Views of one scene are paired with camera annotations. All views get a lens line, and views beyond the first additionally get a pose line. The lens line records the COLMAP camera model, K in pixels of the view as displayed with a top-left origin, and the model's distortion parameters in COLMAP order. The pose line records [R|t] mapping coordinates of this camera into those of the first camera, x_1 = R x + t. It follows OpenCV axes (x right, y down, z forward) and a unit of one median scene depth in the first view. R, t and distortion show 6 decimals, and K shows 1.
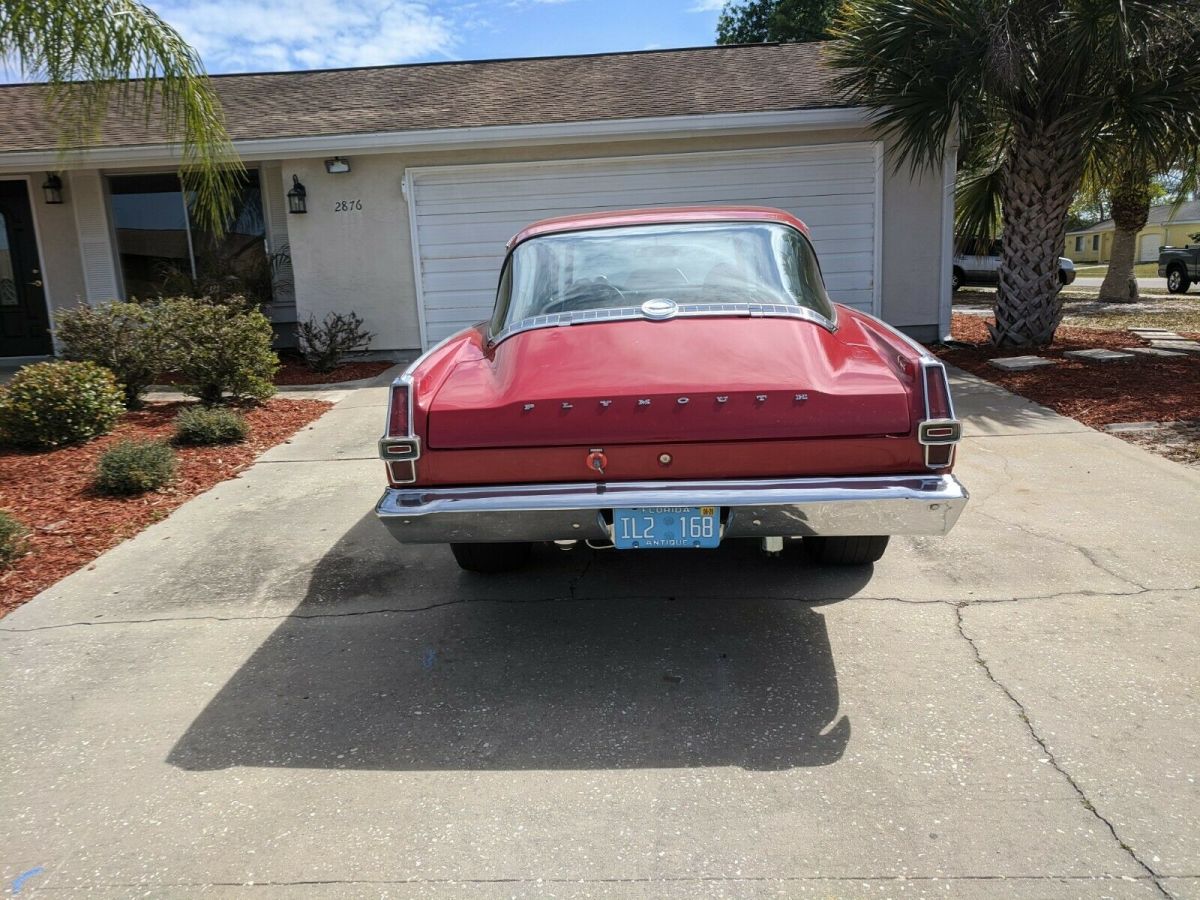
lens RADIAL K [[904.5, 0, 600.0], [0, 904.5, 450.0], [0, 0, 1]] dist [-0.013811, 0.034085]
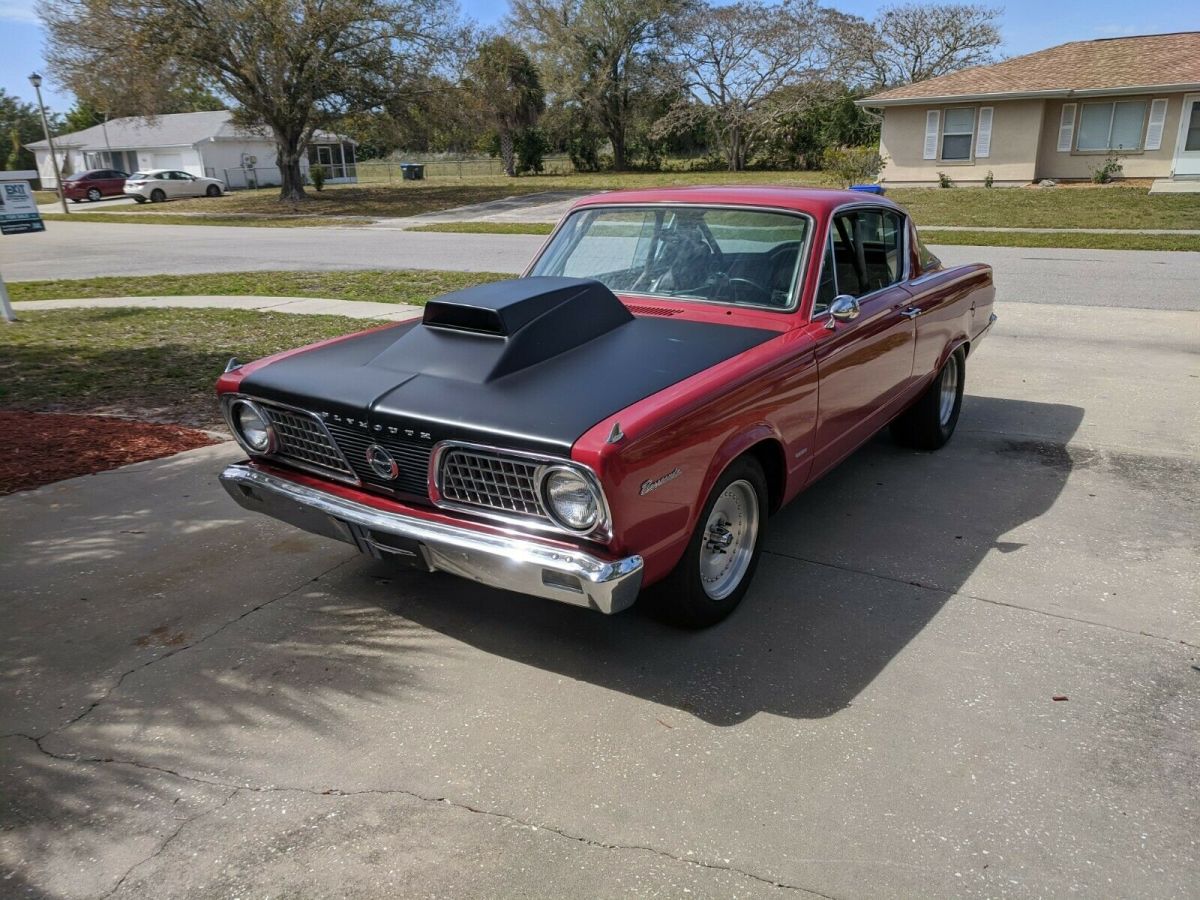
lens RADIAL K [[904.5, 0, 600.0], [0, 904.5, 450.0], [0, 0, 1]] dist [-0.013811, 0.034085]
pose [[-0.856524, -0.095333, 0.507226, -0.415163], [0.160657, 0.884713, 0.437574, -0.577128], [-0.490465, 0.456283, -0.742462, 2.400478]]
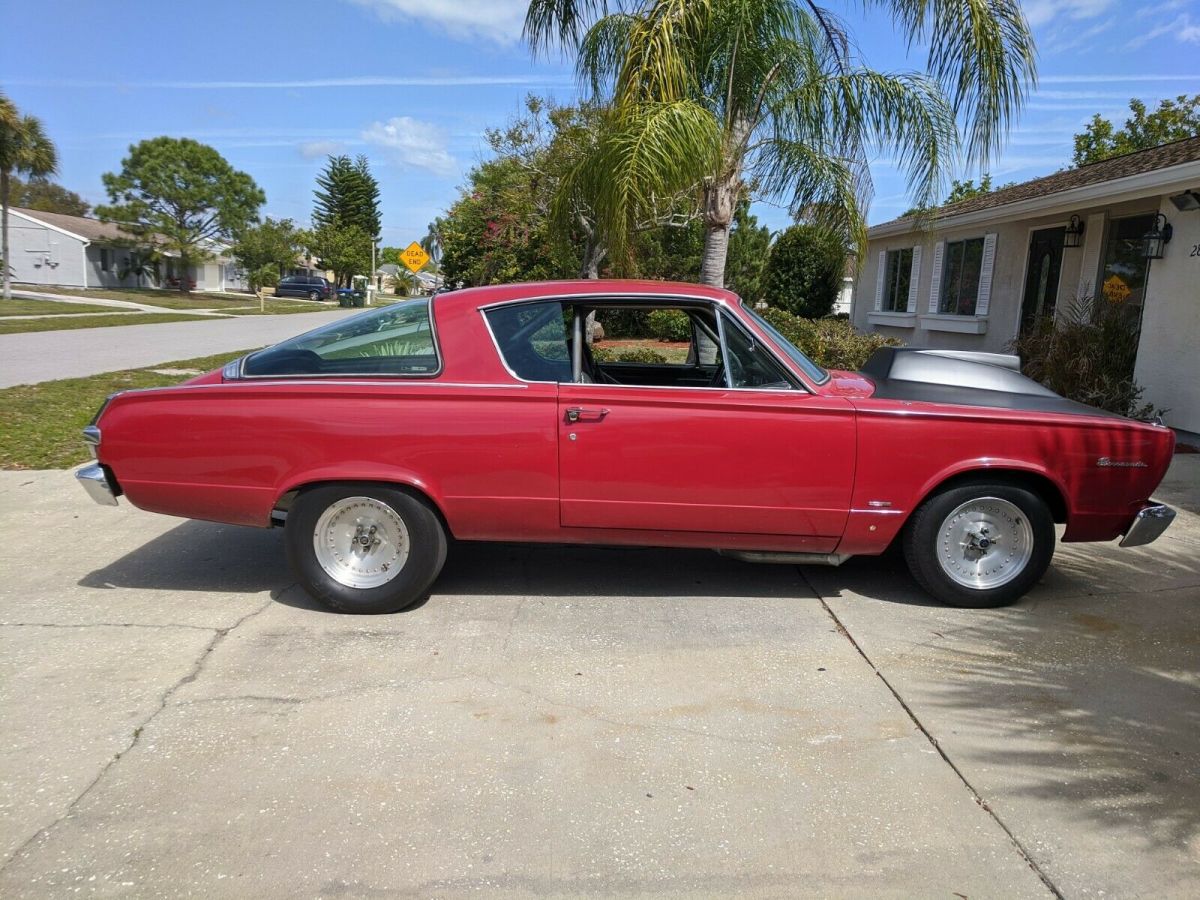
lens RADIAL K [[896.1, 0, 600.0], [0, 896.1, 450.0], [0, 0, 1]] dist [-0.005008, 0.010587]
pose [[0.053261, 0.214873, -0.975189, 1.330954], [-0.235293, 0.951778, 0.196864, -0.347715], [0.970464, 0.218970, 0.101251, 1.158463]]
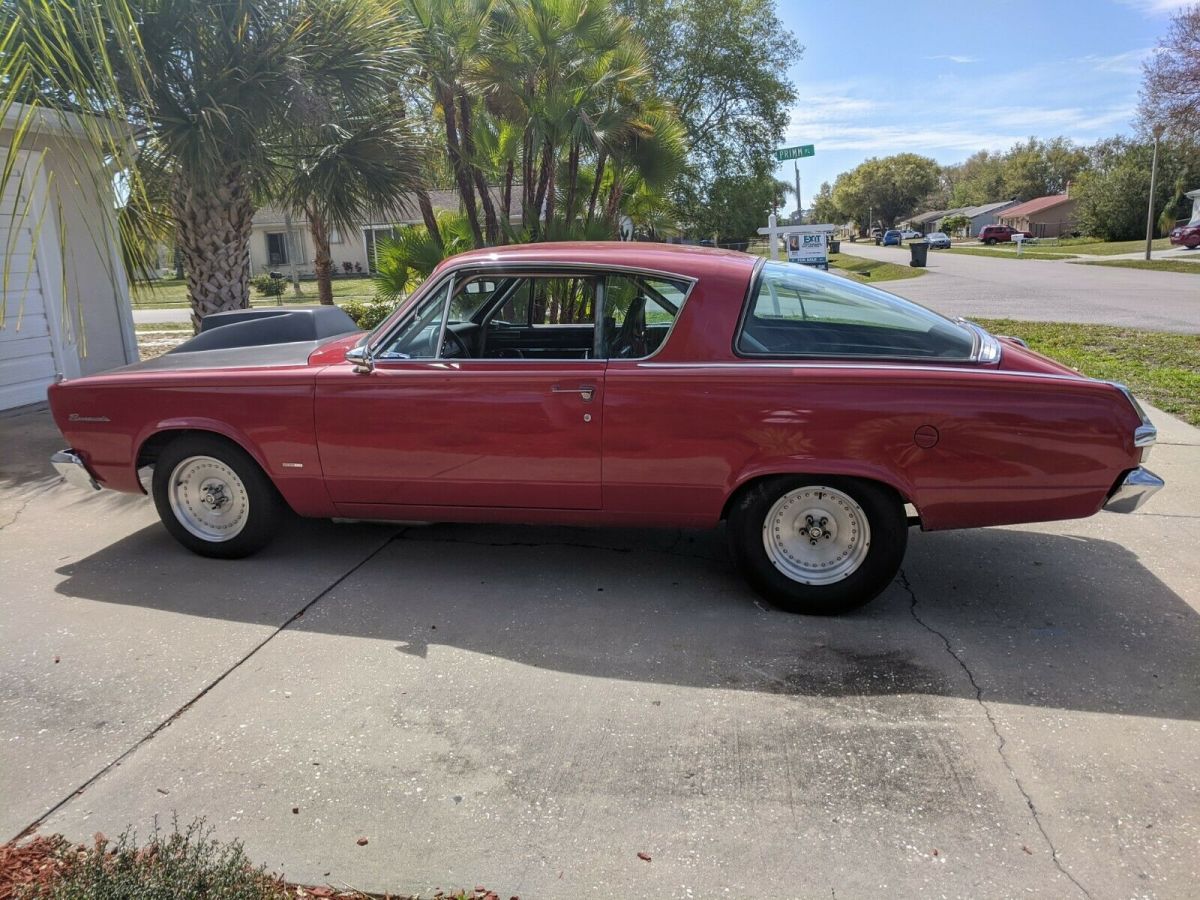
lens RADIAL K [[904.5, 0, 600.0], [0, 904.5, 450.0], [0, 0, 1]] dist [-0.013811, 0.034085]
pose [[0.147338, -0.182206, 0.972159, -1.121812], [0.221620, 0.963977, 0.147084, -0.240195], [-0.963938, 0.193779, 0.182411, 1.072809]]
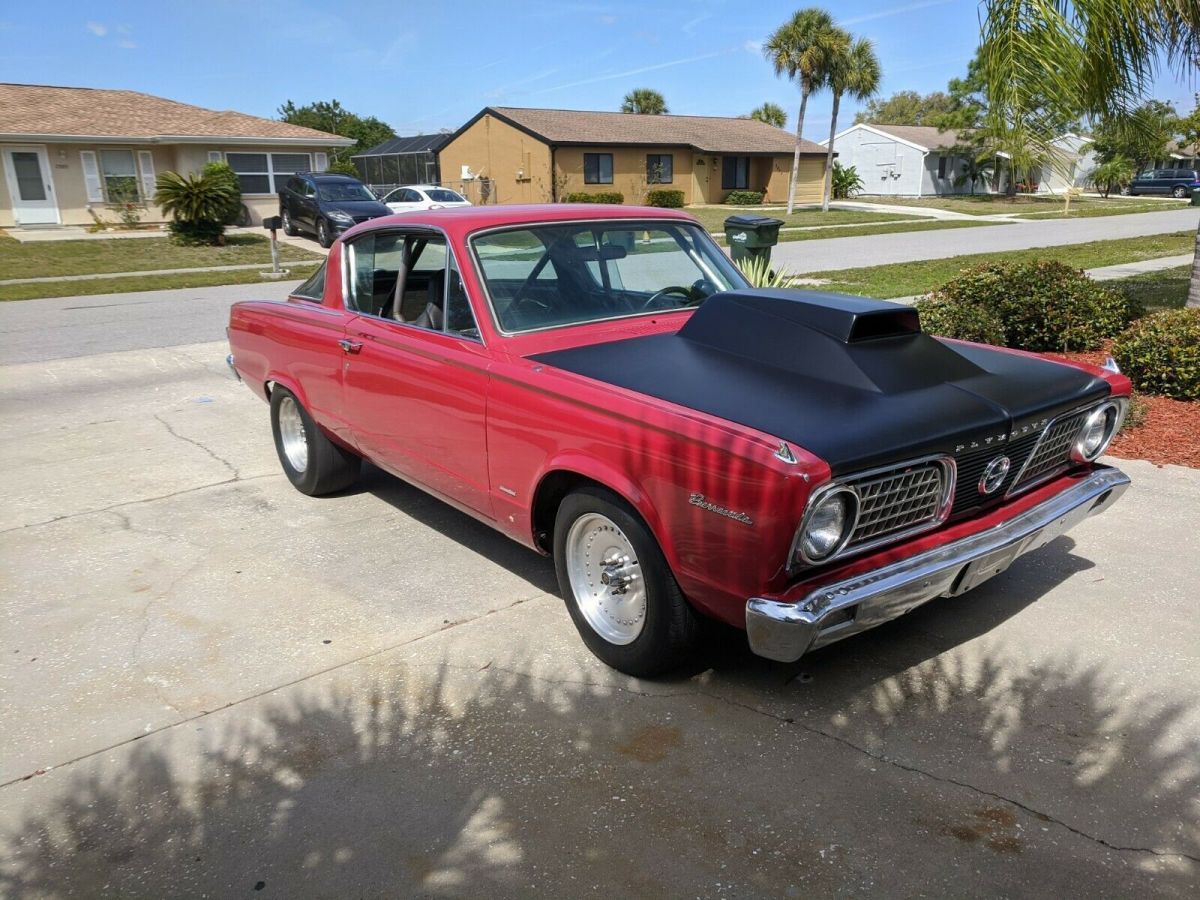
lens RADIAL K [[904.5, 0, 600.0], [0, 904.5, 450.0], [0, 0, 1]] dist [-0.013811, 0.034085]
pose [[-0.756452, 0.235928, -0.610016, 0.779104], [-0.079241, 0.892746, 0.443538, -0.571483], [0.649232, 0.383853, -0.656624, 2.188092]]
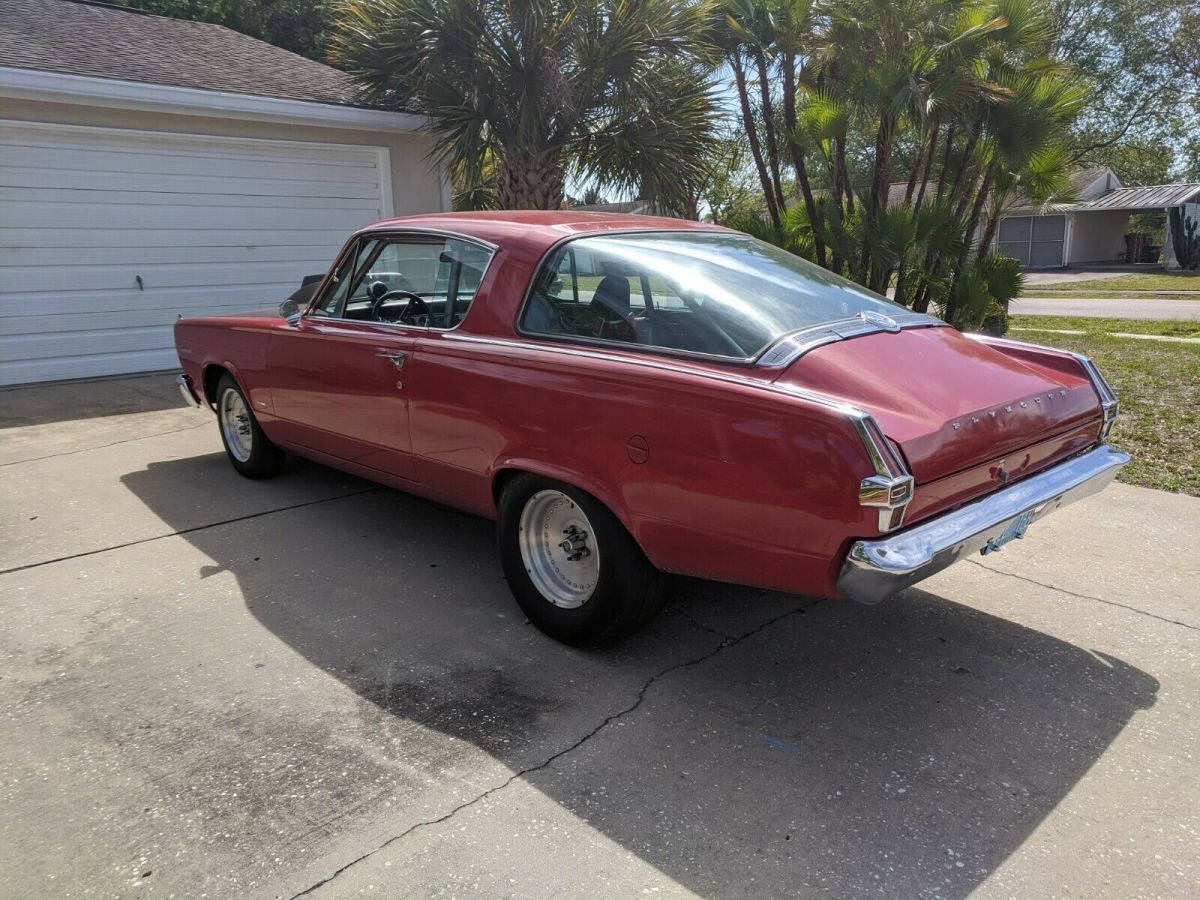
lens RADIAL K [[904.5, 0, 600.0], [0, 904.5, 450.0], [0, 0, 1]] dist [-0.013811, 0.034085]
pose [[0.679901, -0.122884, 0.722934, -0.721254], [0.127870, 0.990623, 0.048126, -0.081654], [-0.722069, 0.059721, 0.689239, 0.434484]]
